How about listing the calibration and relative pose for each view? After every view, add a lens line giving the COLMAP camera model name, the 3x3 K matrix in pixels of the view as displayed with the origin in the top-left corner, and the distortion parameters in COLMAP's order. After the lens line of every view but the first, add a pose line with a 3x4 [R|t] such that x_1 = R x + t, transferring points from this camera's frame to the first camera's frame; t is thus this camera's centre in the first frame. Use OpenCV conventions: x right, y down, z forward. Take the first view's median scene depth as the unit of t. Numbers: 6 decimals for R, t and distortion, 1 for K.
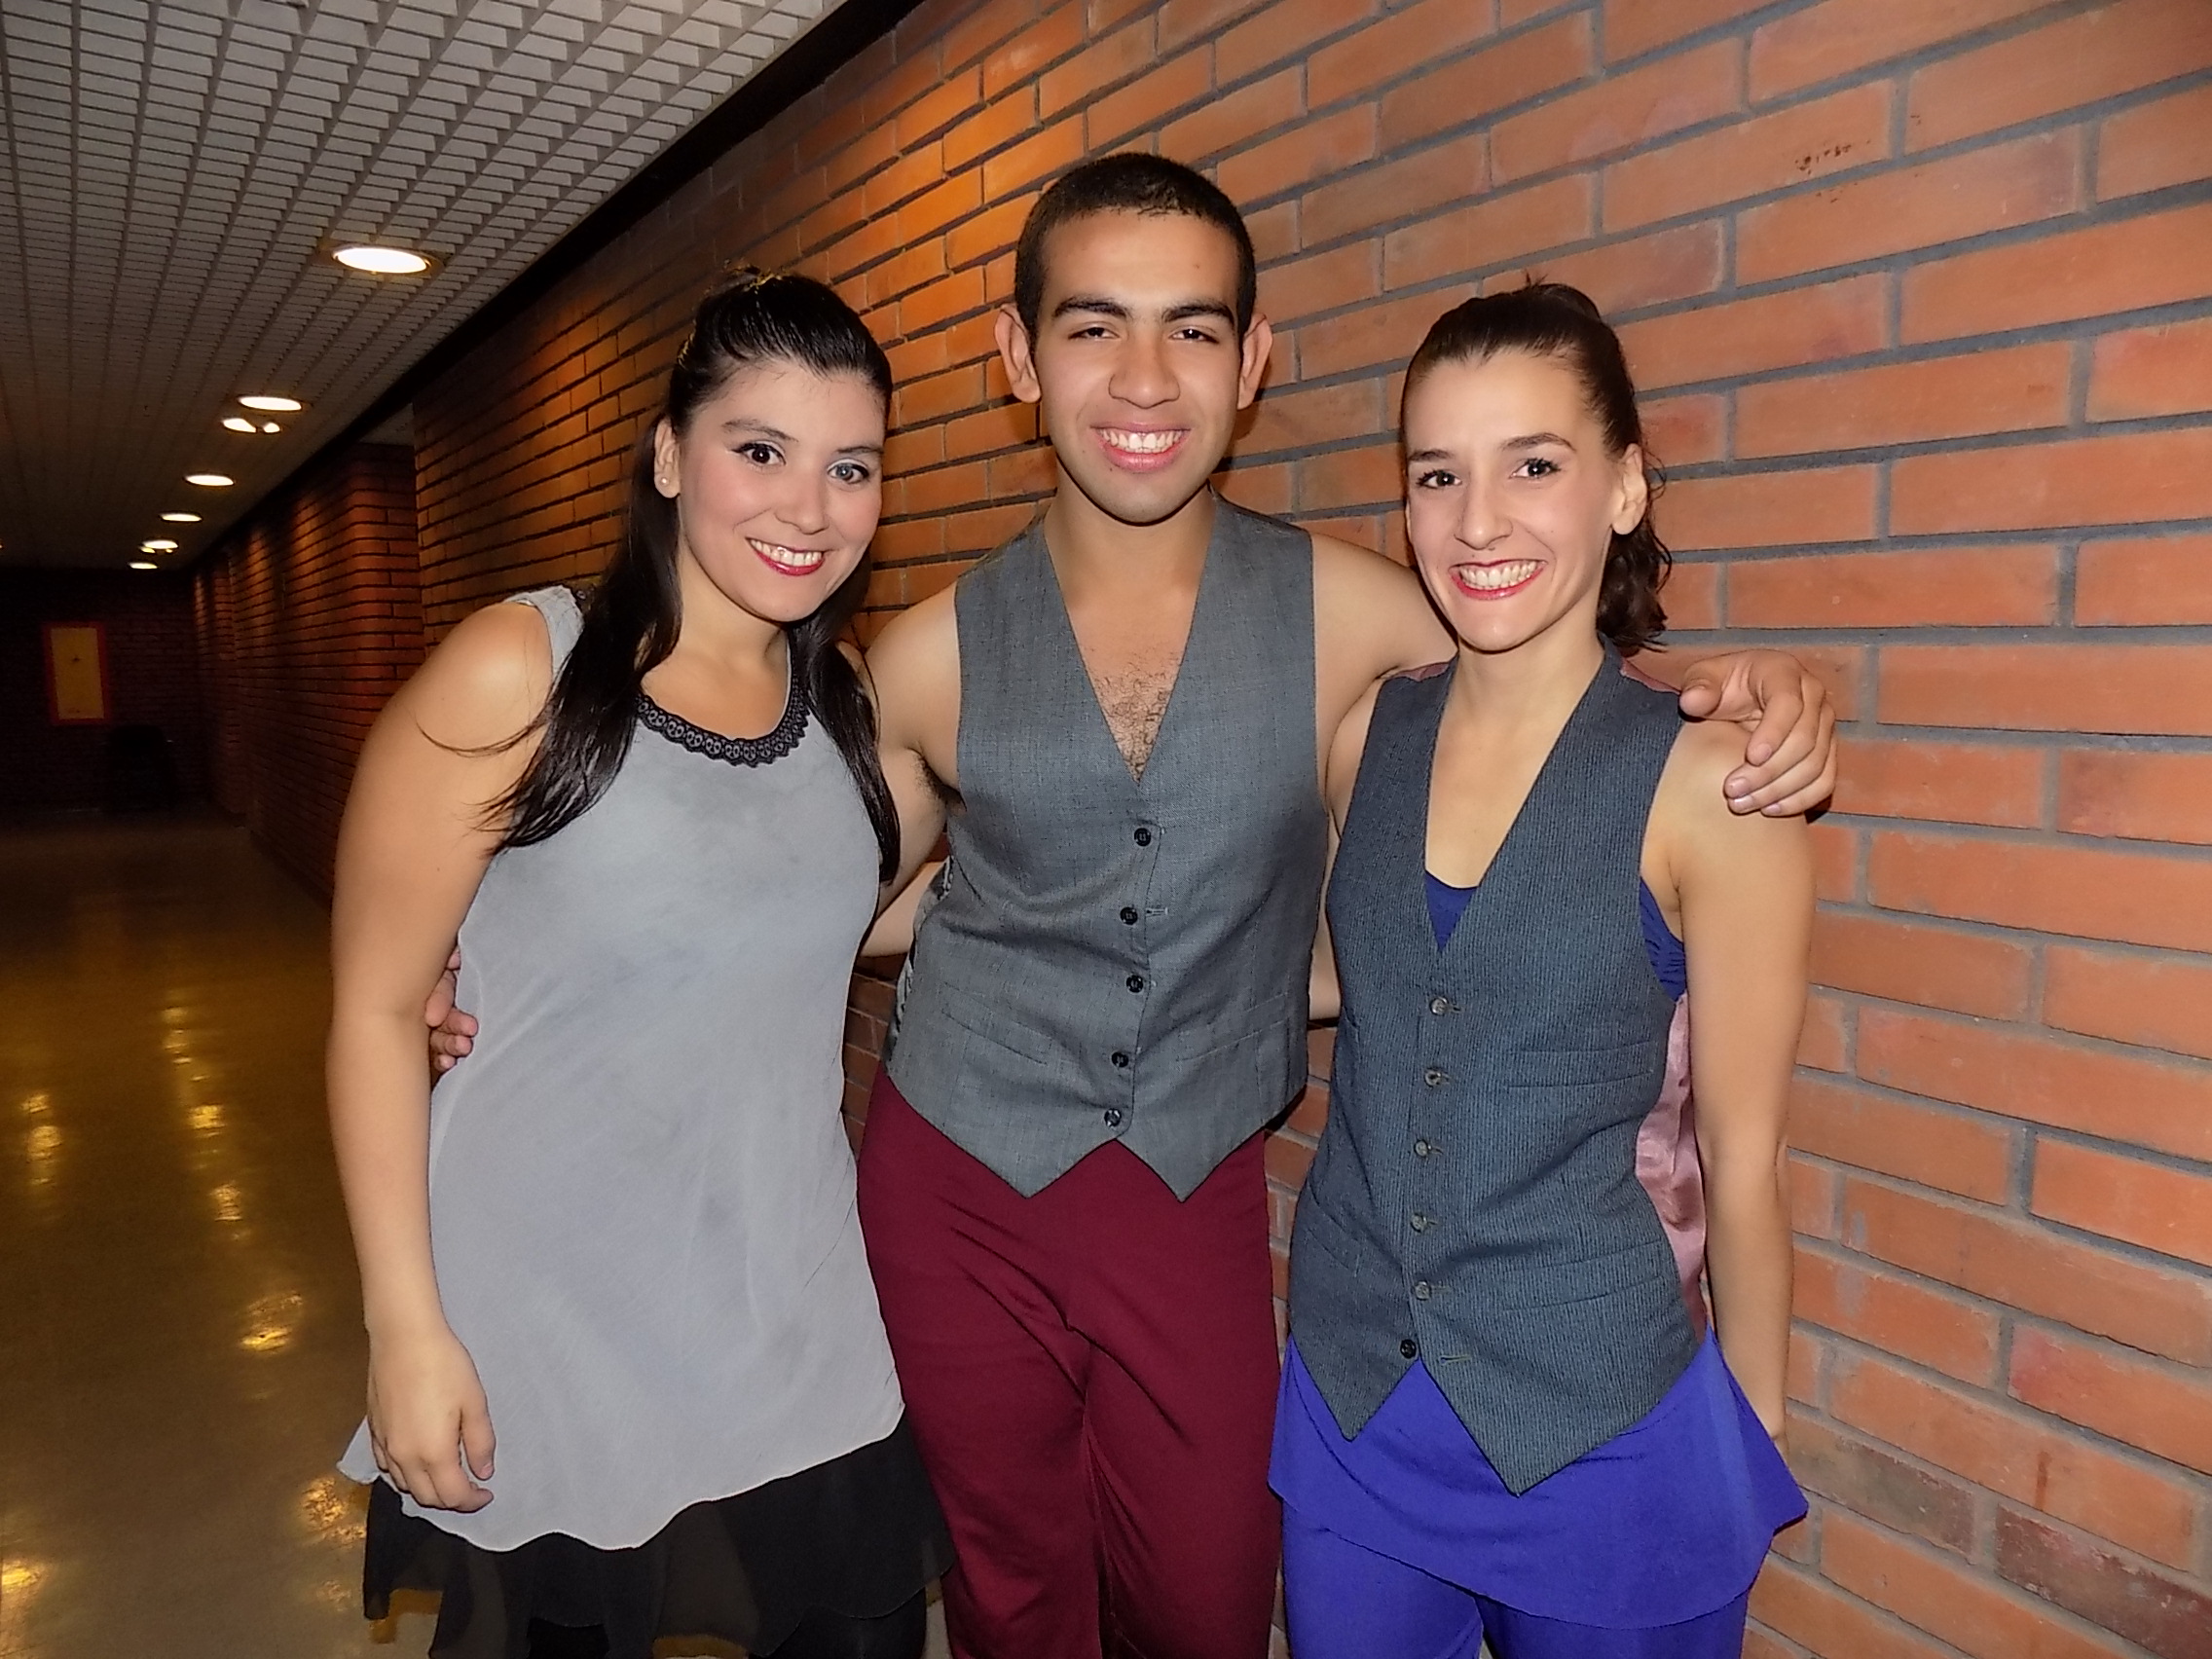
lens RADIAL K [[1490.8, 0, 1043.3], [0, 1490.8, 867.4], [0, 0, 1]] dist [-0.075698, 0.048827]
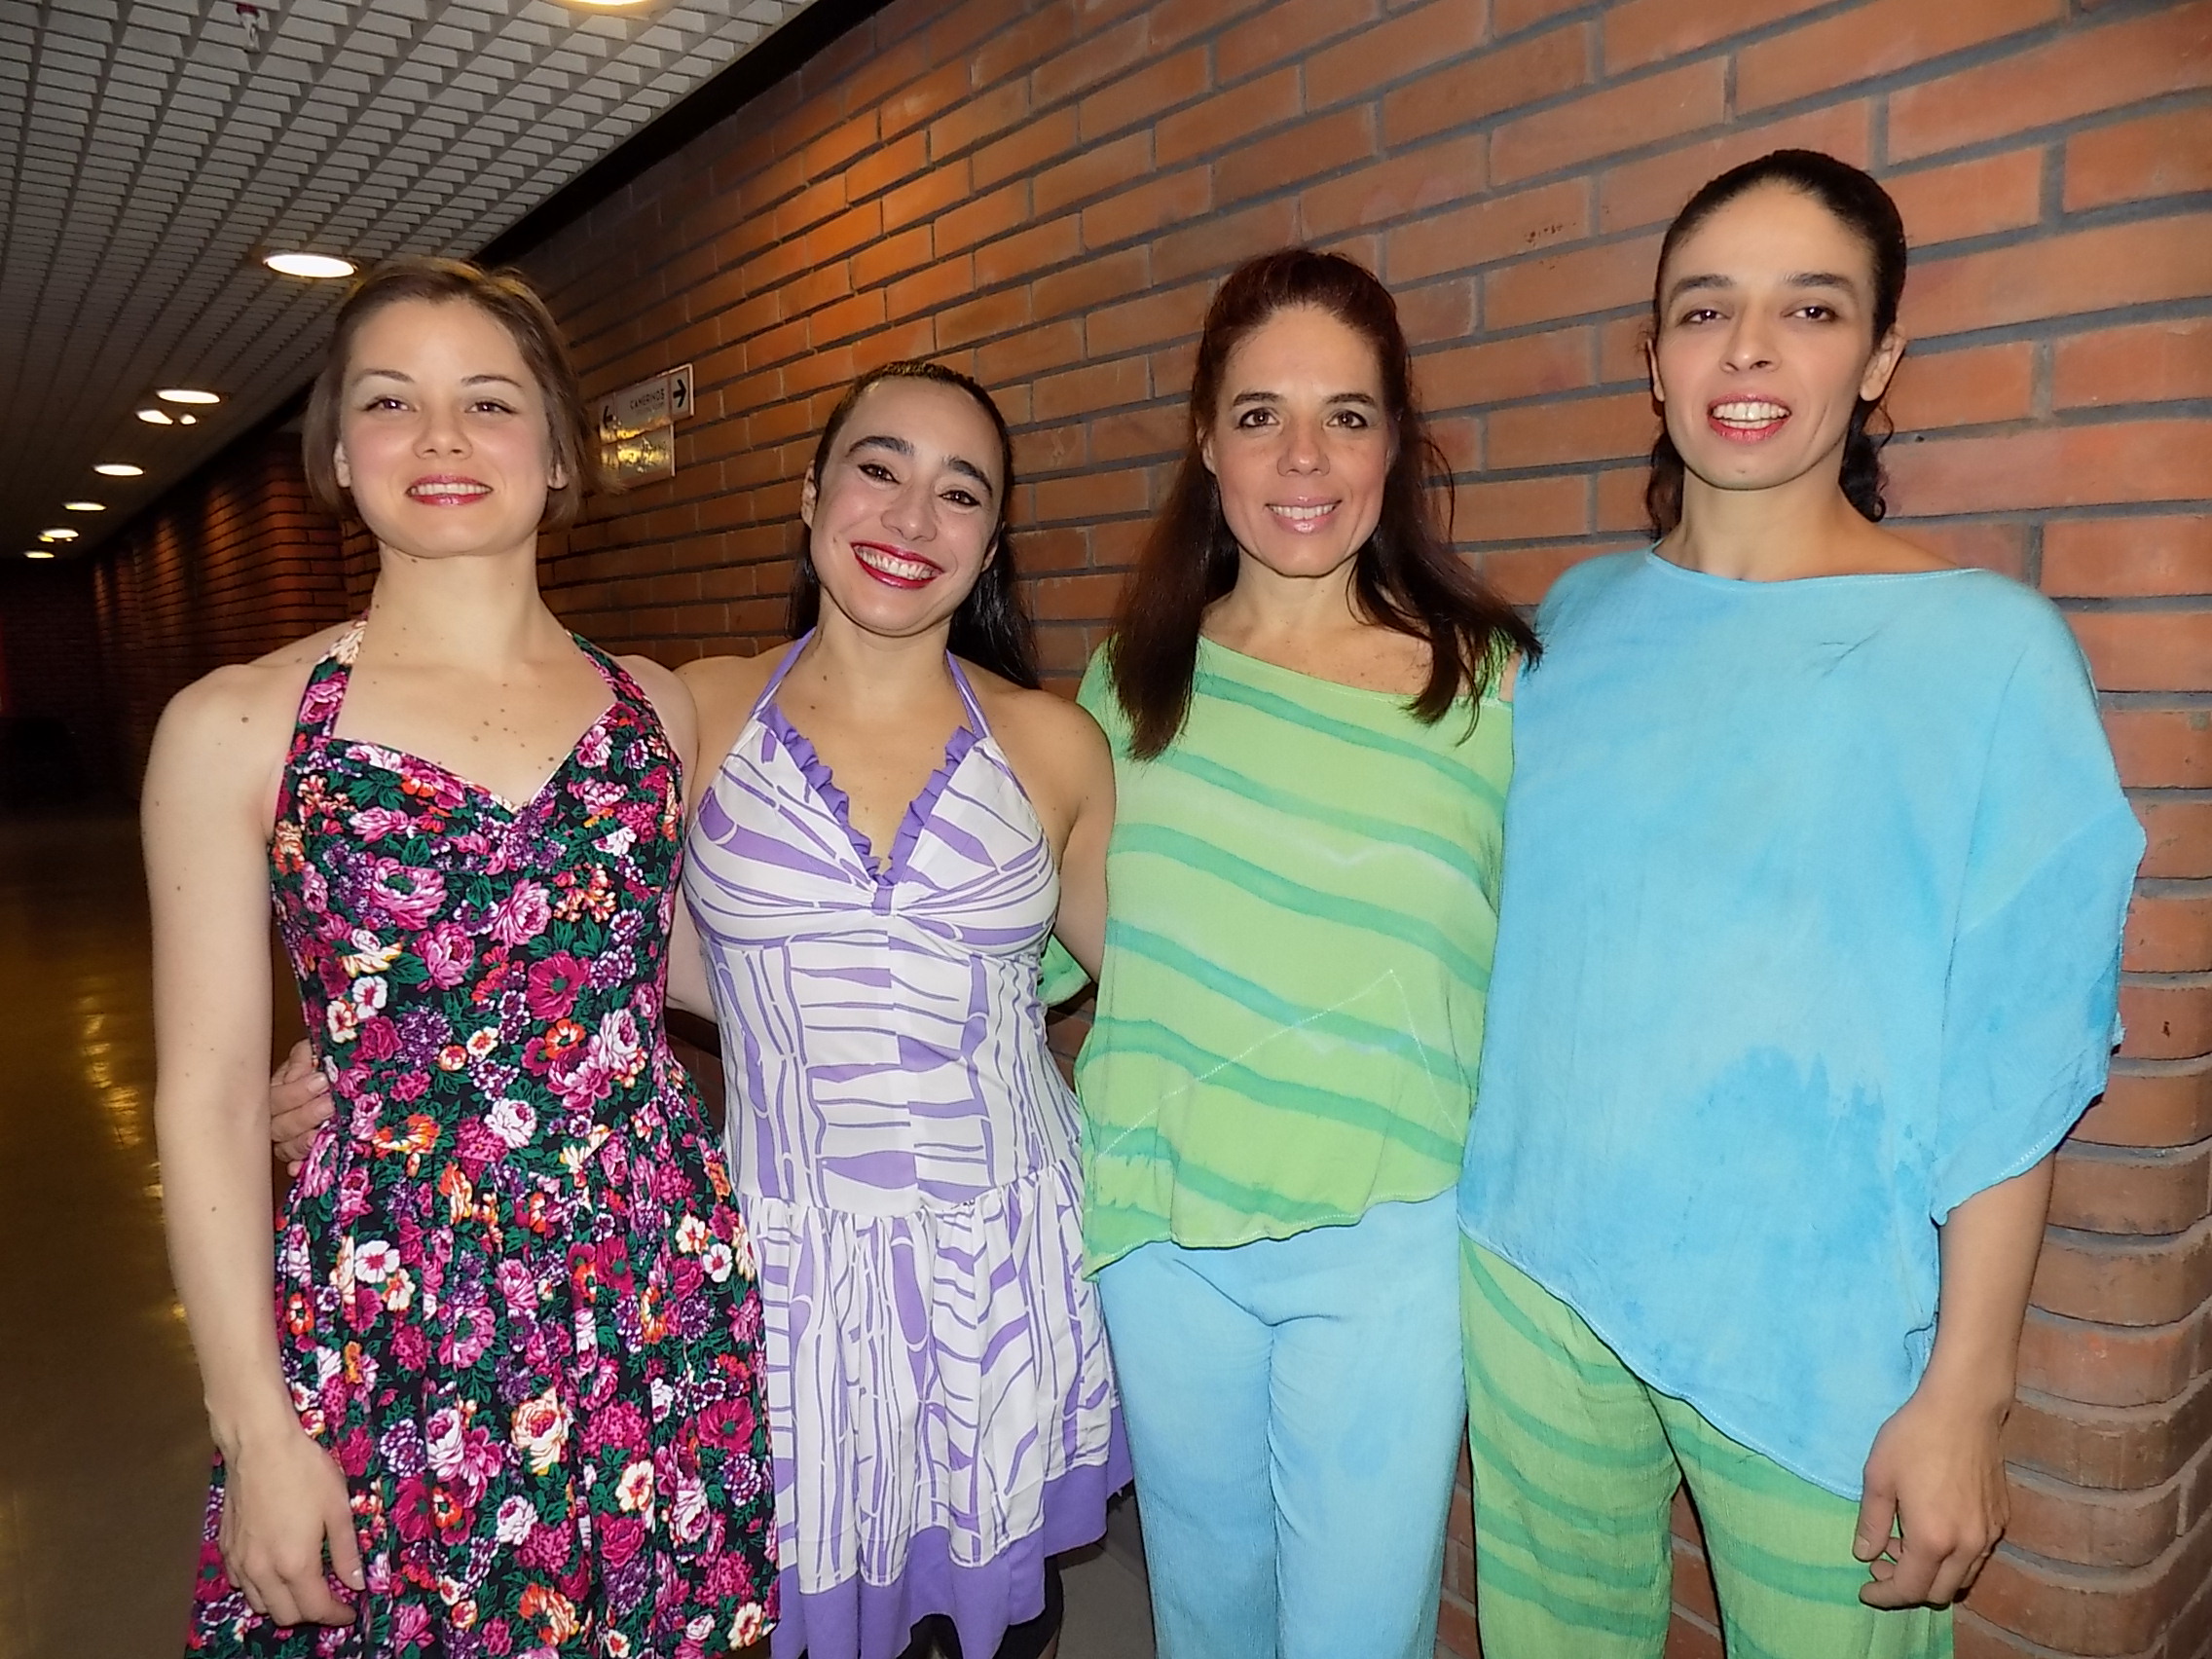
lens RADIAL K [[1490.8, 0, 1093.6], [0, 1490.8, 837.5], [0, 0, 1]] dist [-0.075698, 0.048827]
pose [[0.996234, -0.020979, 0.084130, 0.014605], [0.021578, 0.999748, -0.006221, 0.018953], [-0.083978, 0.008013, 0.996435, -0.121743]]
